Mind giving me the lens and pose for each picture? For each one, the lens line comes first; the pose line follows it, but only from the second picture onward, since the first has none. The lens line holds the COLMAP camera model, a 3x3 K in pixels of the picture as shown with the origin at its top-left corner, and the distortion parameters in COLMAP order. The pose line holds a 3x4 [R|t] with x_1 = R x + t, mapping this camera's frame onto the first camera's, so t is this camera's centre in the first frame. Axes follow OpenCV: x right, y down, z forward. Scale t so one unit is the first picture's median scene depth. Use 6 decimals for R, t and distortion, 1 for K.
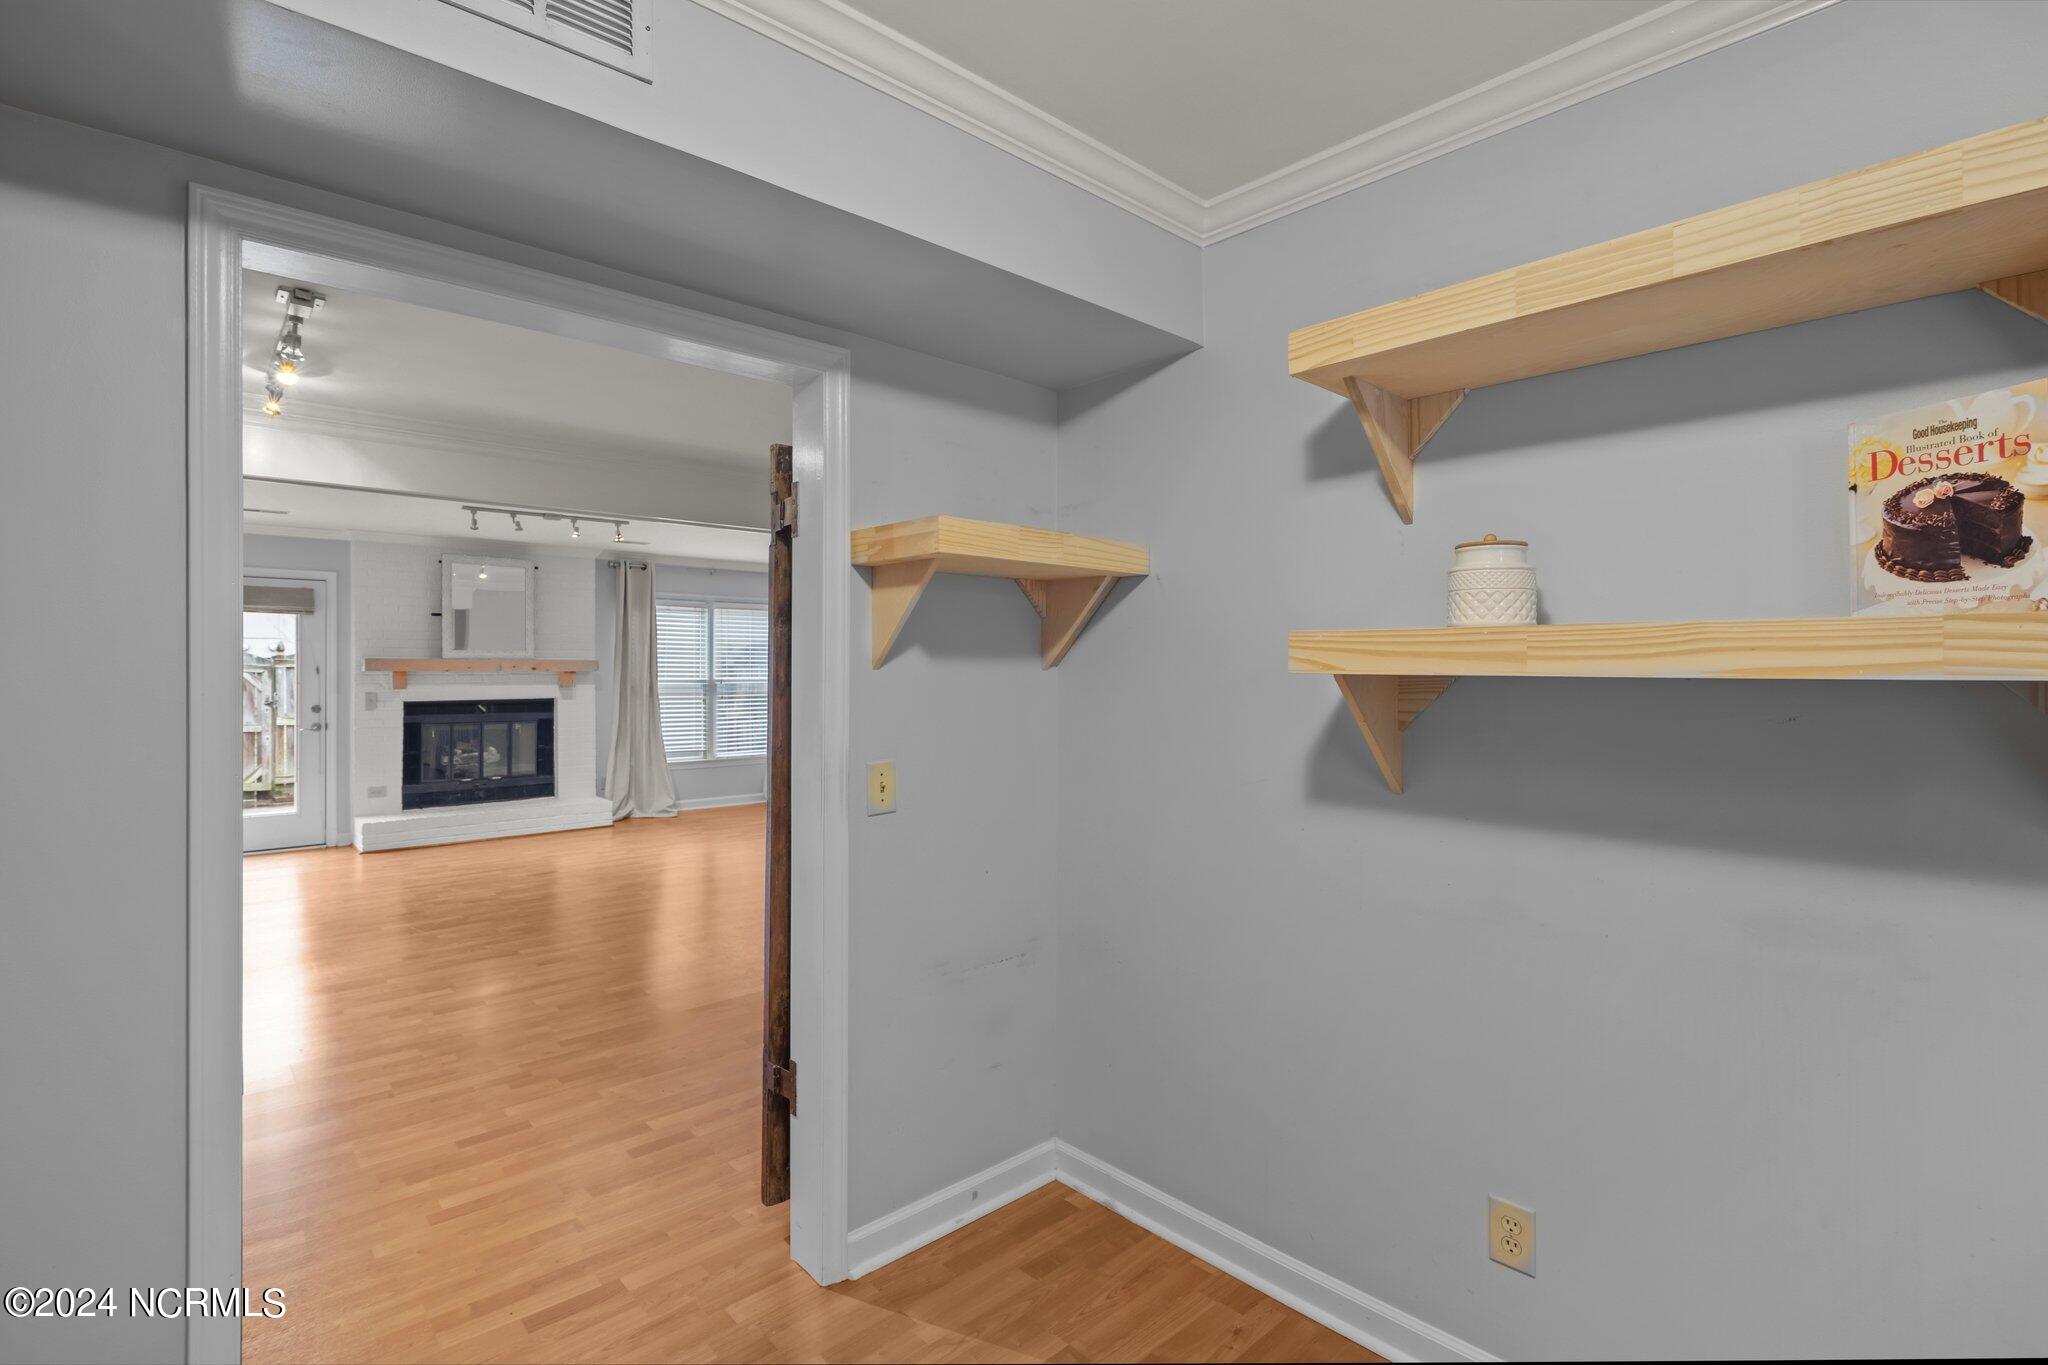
lens RADIAL K [[935.1, 0, 1024.8], [0, 935.1, 673.3], [0, 0, 1]] dist [-0.019747, -0.000142]
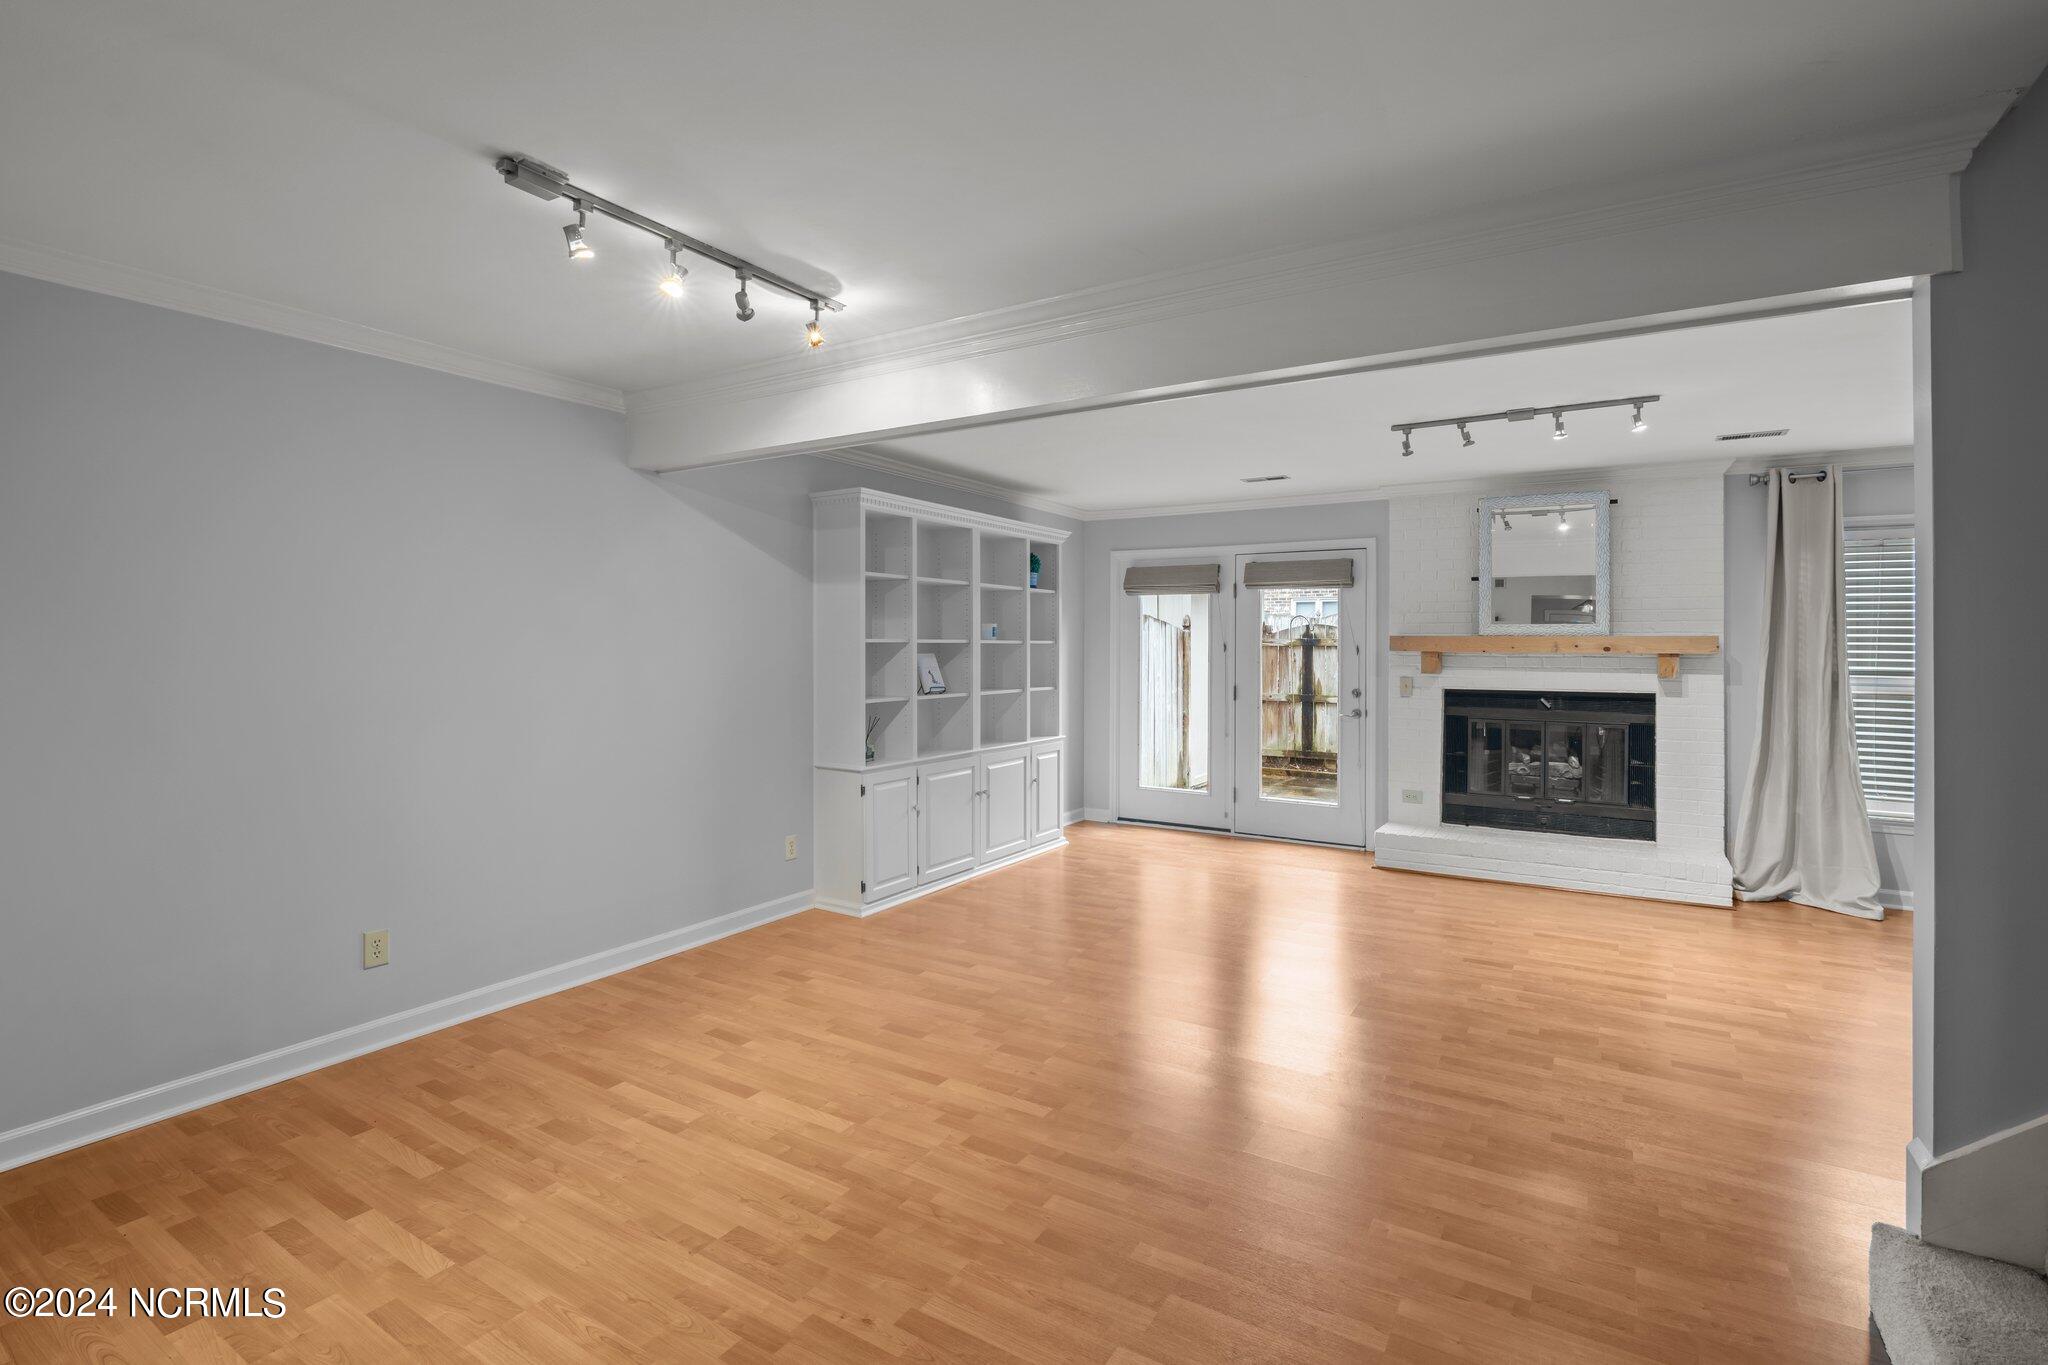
lens RADIAL K [[956.7, 0, 1018.1], [0, 956.7, 639.2], [0, 0, 1]] dist [-0.016455, -0.000044]
pose [[0.262367, -0.005757, -0.964951, 0.033862], [-0.008541, 0.999929, -0.008288, -0.002897], [0.964930, 0.010416, 0.262299, 0.417225]]
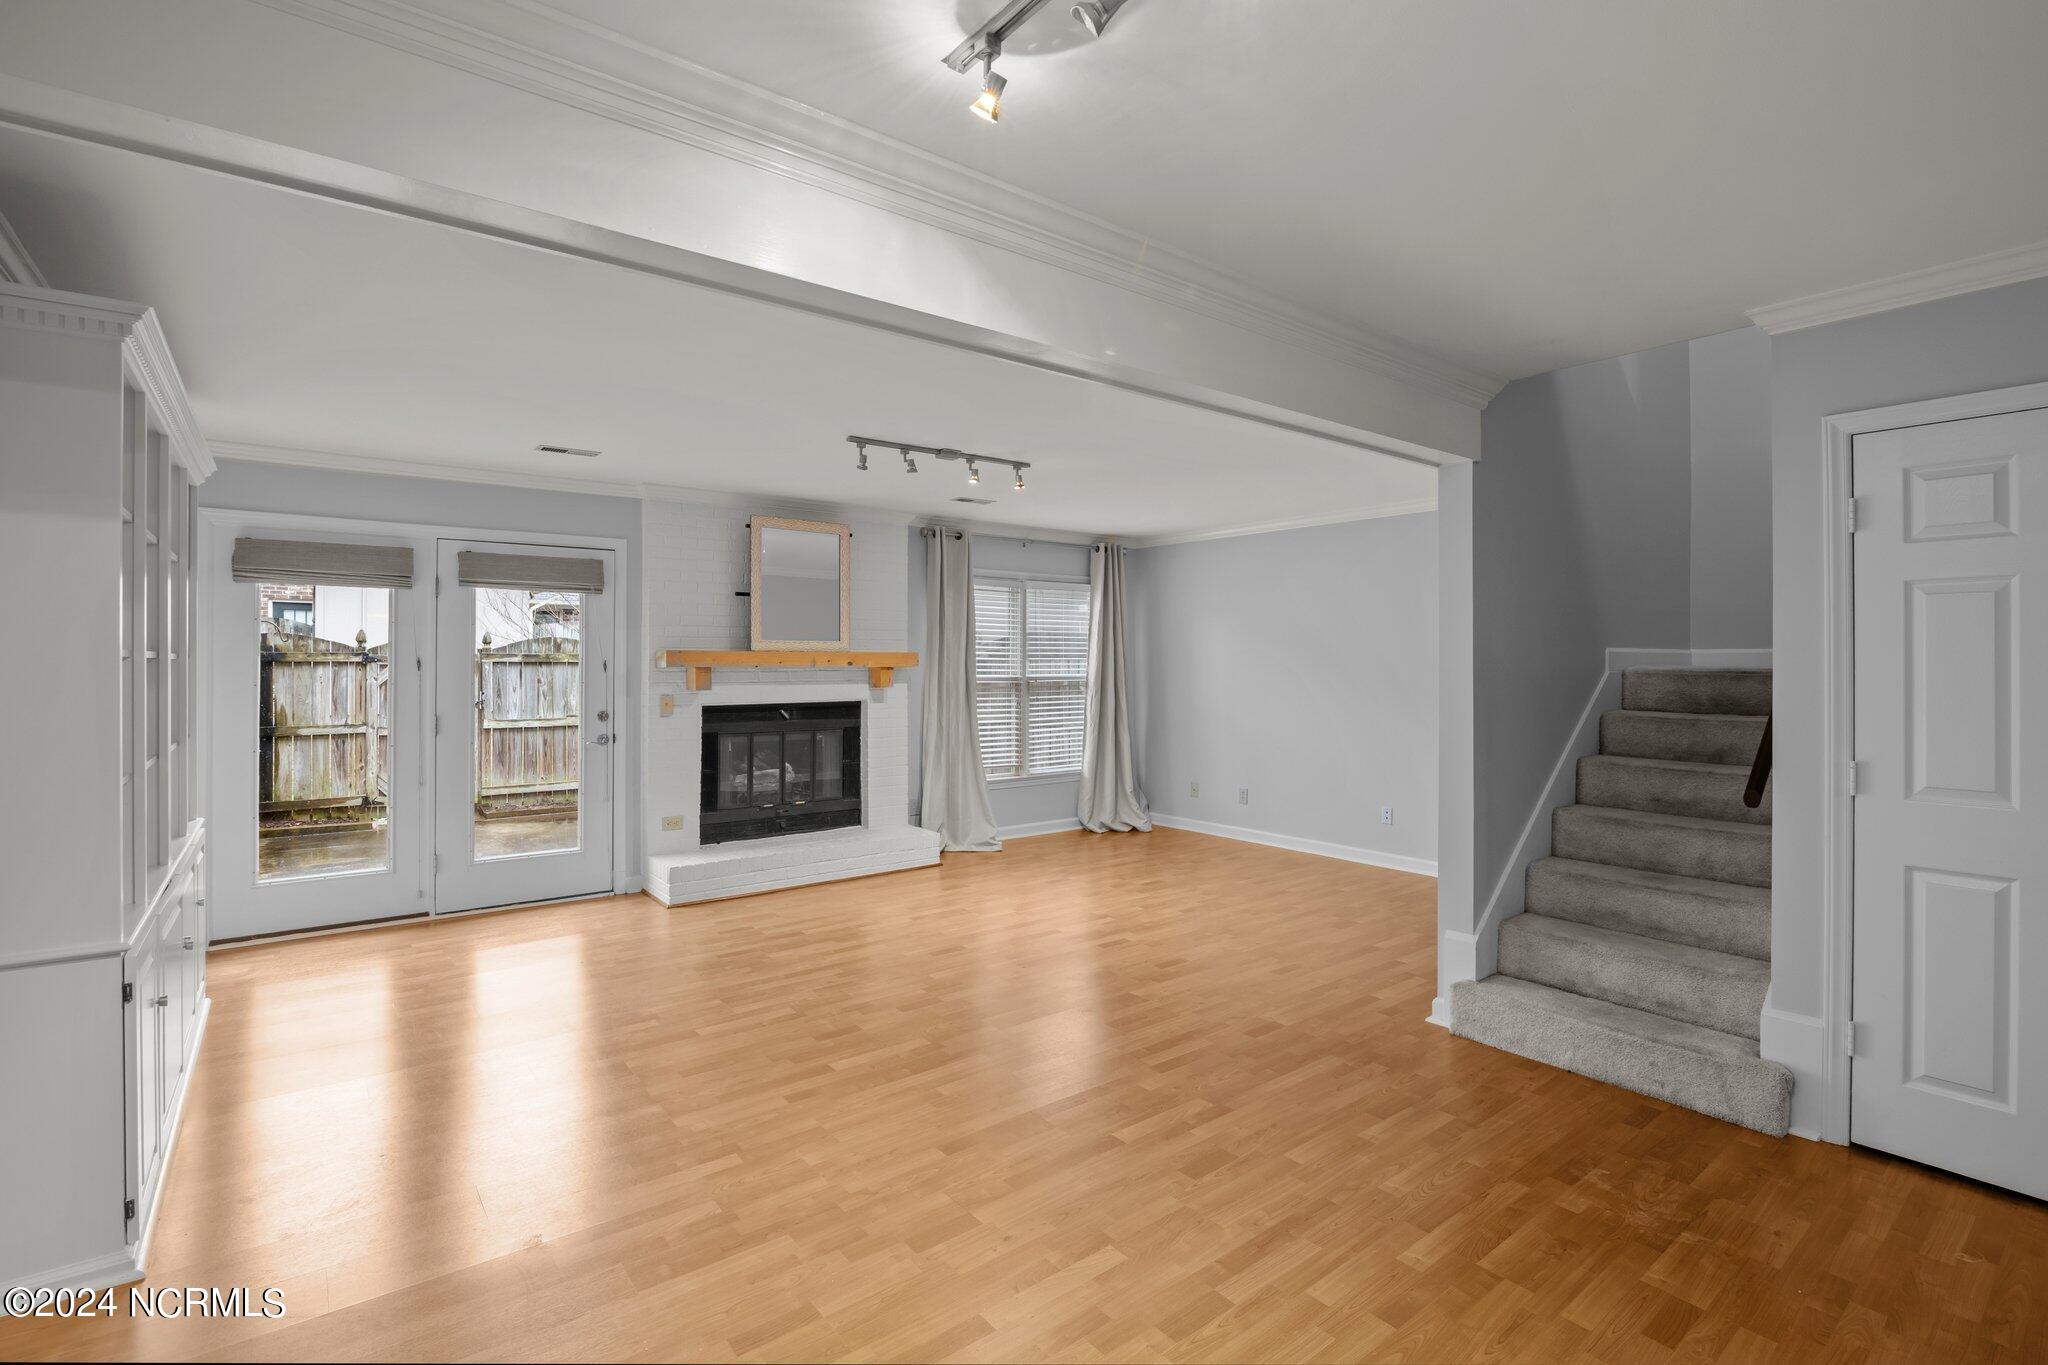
lens RADIAL K [[944.9, 0, 1017.7], [0, 944.9, 658.0], [0, 0, 1]] dist [-0.014490, 0.000176]
pose [[0.996223, -0.001144, -0.086824, -0.332809], [0.000332, 0.999956, -0.009357, -0.002231], [0.086831, 0.009293, 0.996180, 0.231787]]
